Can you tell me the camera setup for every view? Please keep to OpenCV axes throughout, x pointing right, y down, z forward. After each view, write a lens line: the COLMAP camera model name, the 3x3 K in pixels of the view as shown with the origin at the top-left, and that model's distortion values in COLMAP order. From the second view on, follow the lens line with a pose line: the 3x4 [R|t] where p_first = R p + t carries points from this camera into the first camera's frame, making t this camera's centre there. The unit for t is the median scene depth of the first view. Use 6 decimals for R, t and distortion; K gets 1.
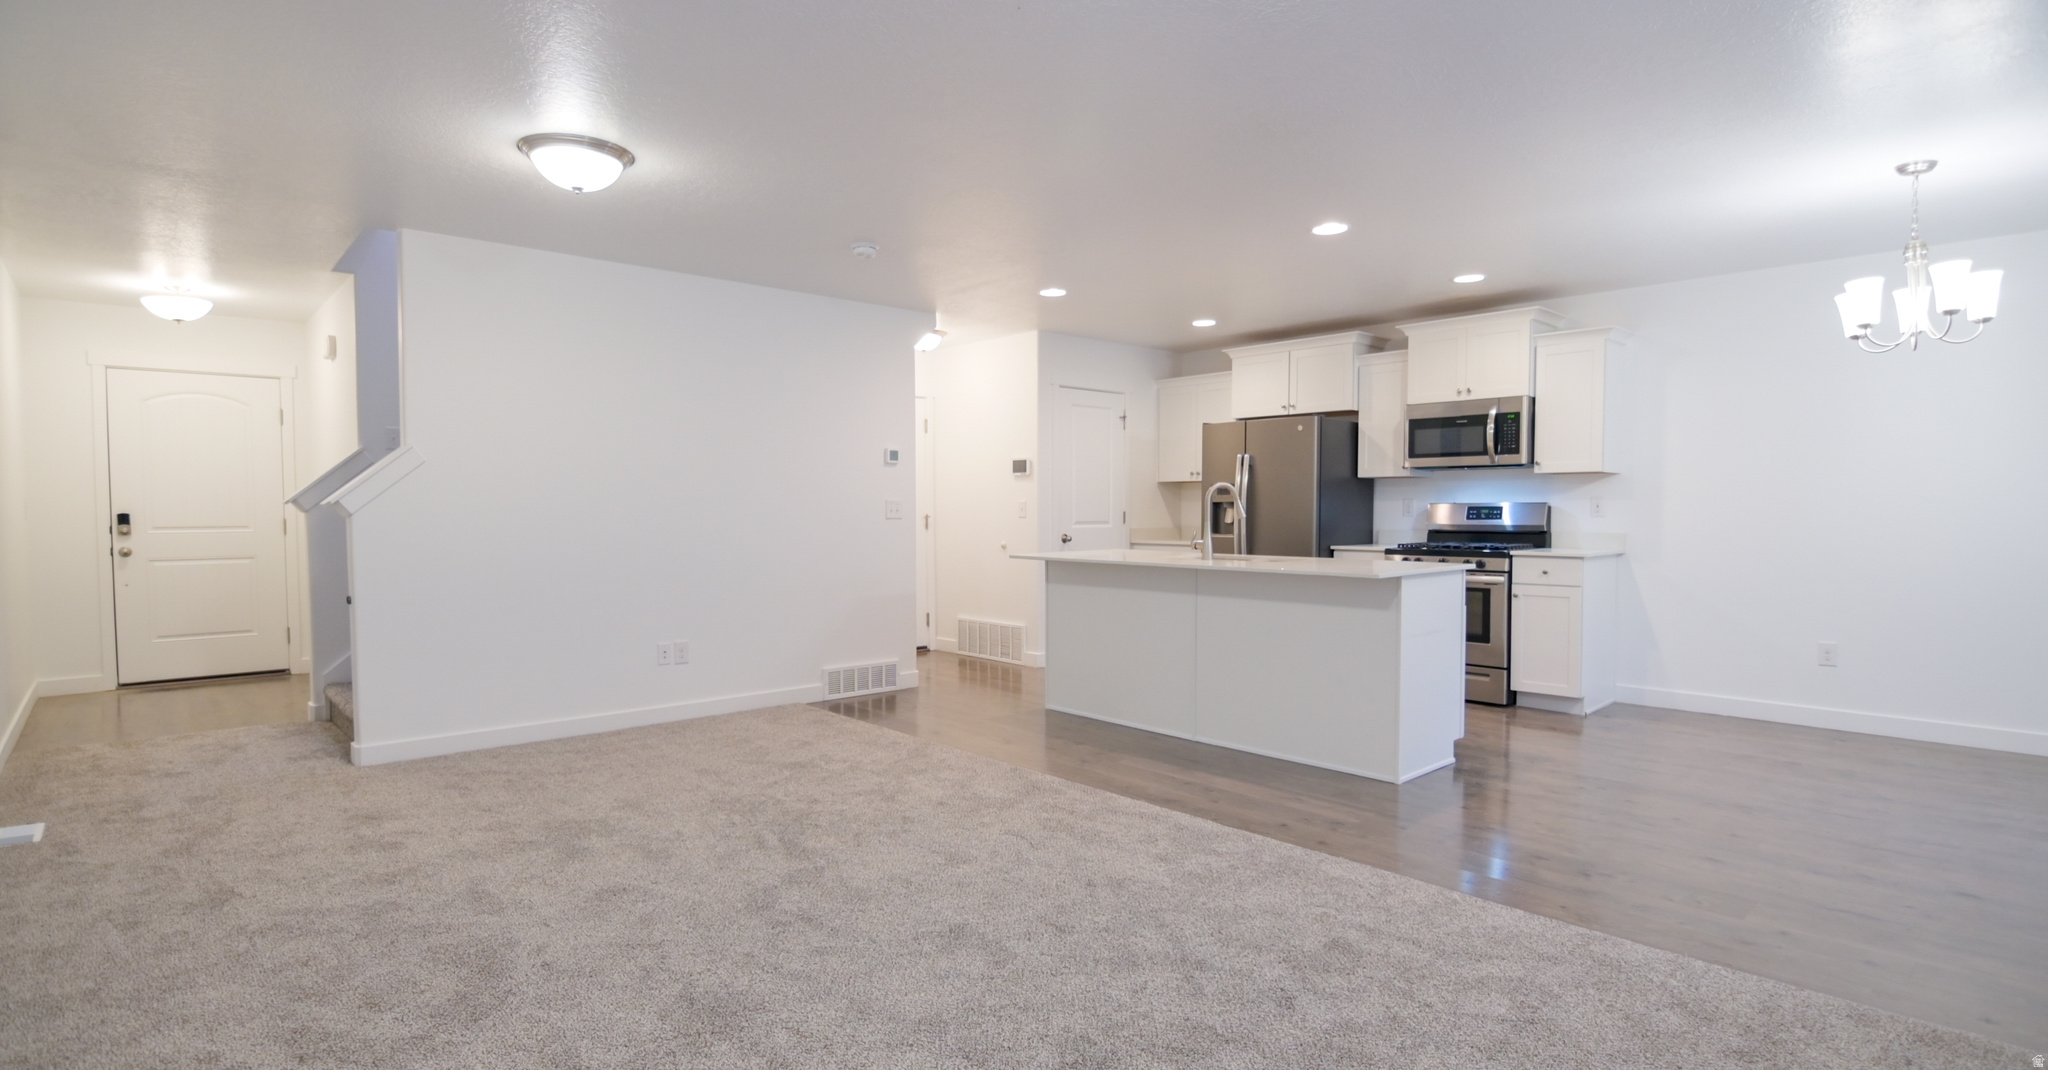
lens RADIAL K [[986.6, 0, 1014.9], [0, 986.6, 545.7], [0, 0, 1]] dist [-0.020208, -0.001357]
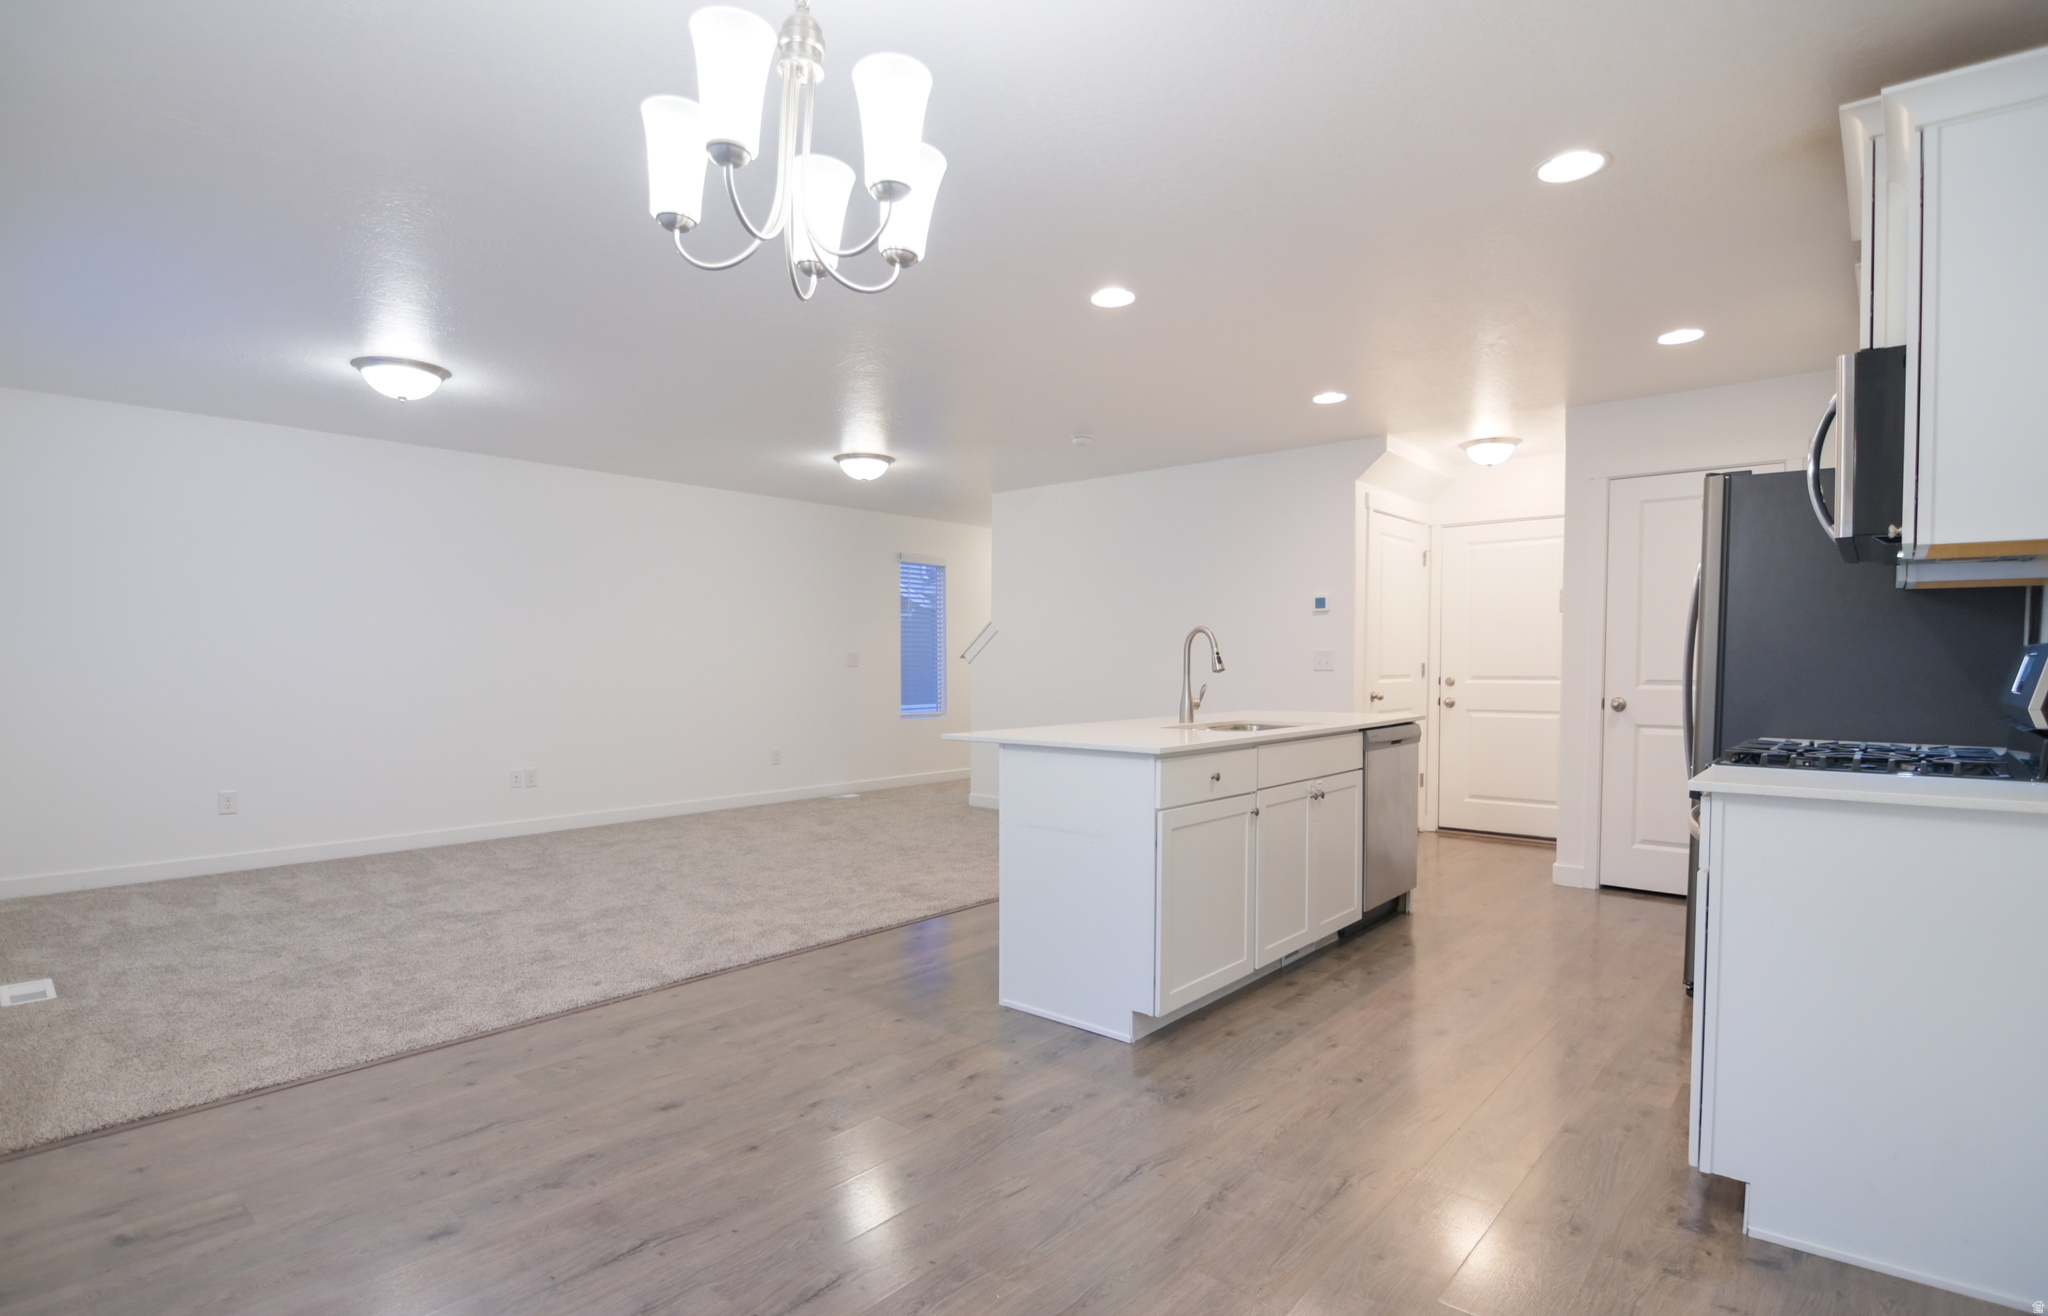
lens RADIAL K [[1007.4, 0, 1020.5], [0, 1007.4, 697.6], [0, 0, 1]] dist [-0.012905, -0.000737]
pose [[0.127440, 0.037832, -0.991124, 0.825526], [-0.037969, 0.998726, 0.033240, -0.023836], [0.991119, 0.033396, 0.128714, 0.623607]]
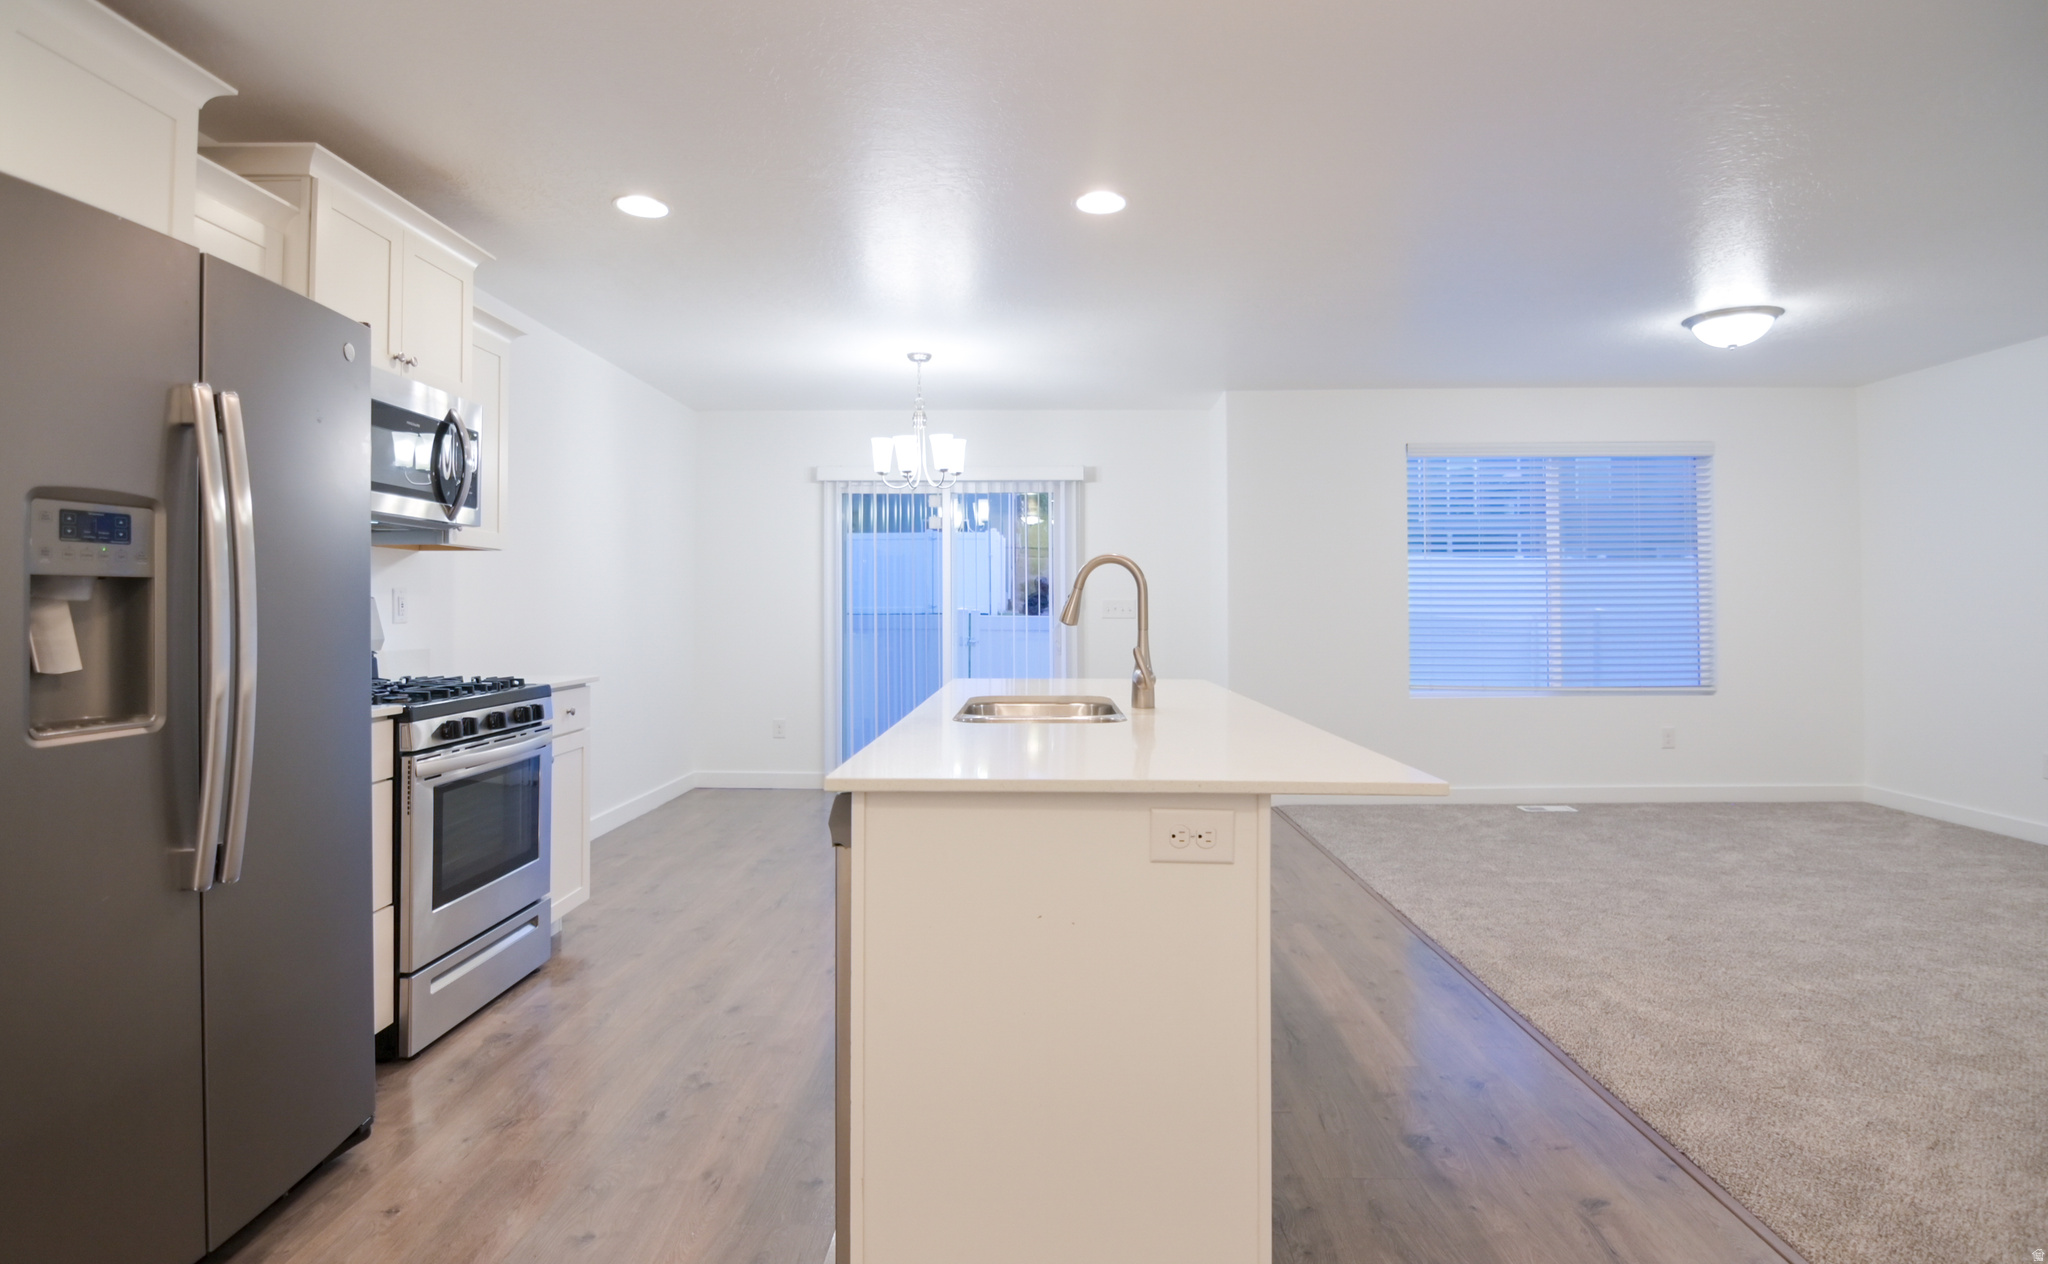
lens RADIAL K [[1043.7, 0, 1024.3], [0, 1043.7, 591.8], [0, 0, 1]] dist [-0.021687, -0.000802]
pose [[-0.732949, 0.015653, 0.680103, -0.099568], [0.029997, 0.999507, 0.009323, -0.042272], [-0.679622, 0.027234, -0.733057, 1.177029]]
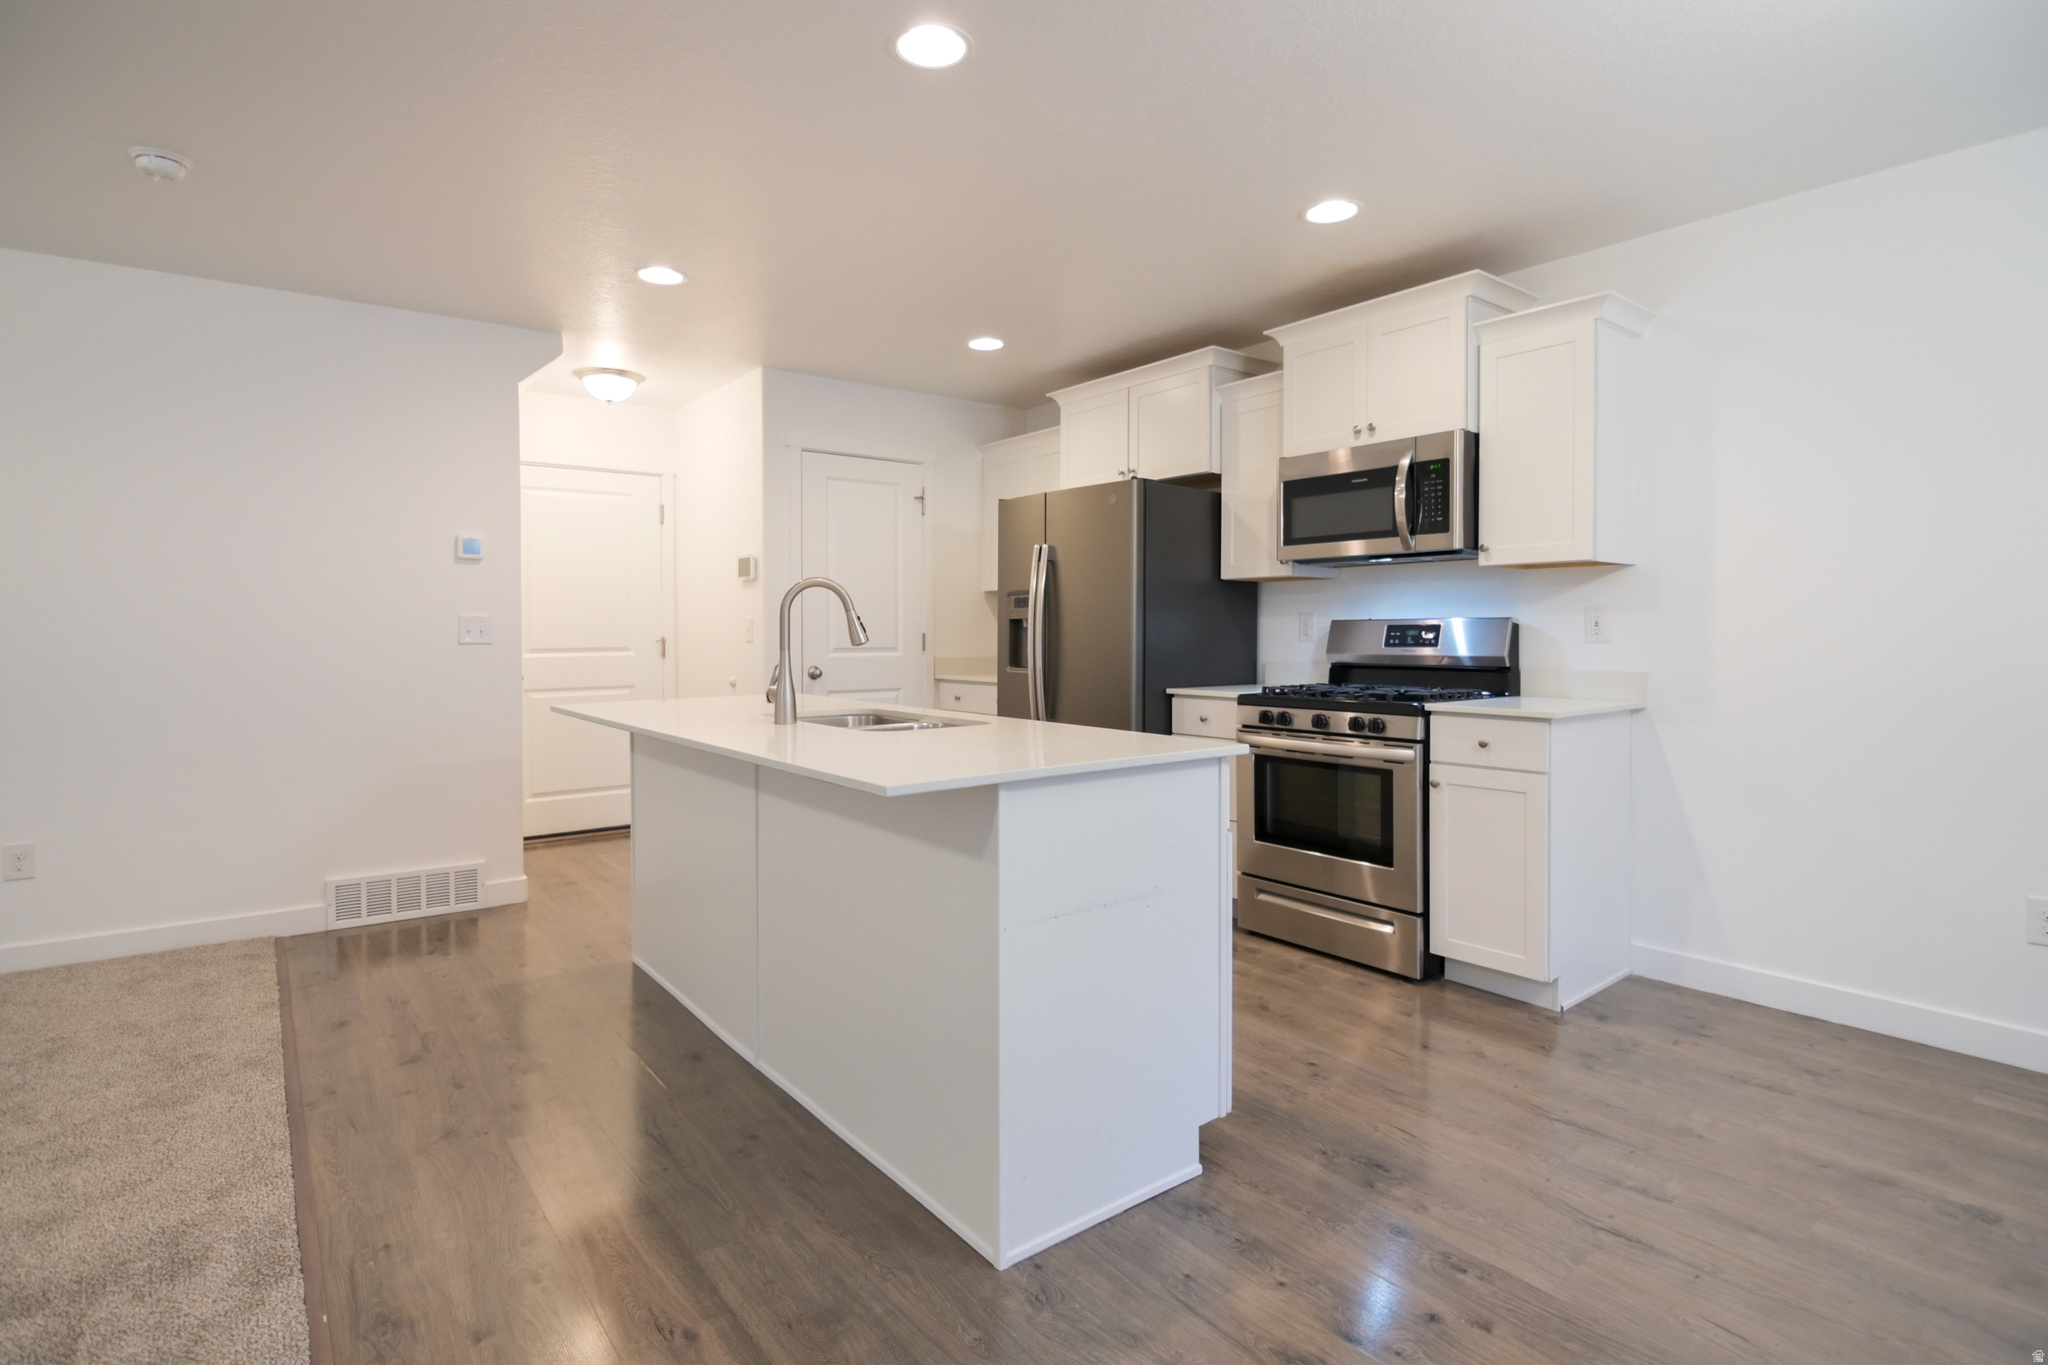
lens RADIAL K [[1009.5, 0, 1014.1], [0, 1009.5, 643.3], [0, 0, 1]] dist [-0.002208, -0.012897]
pose [[0.996956, 0.001279, -0.077951, 0.297407], [-0.003189, 0.999698, -0.024375, -0.013539], [0.077896, 0.024549, 0.996659, 0.384355]]
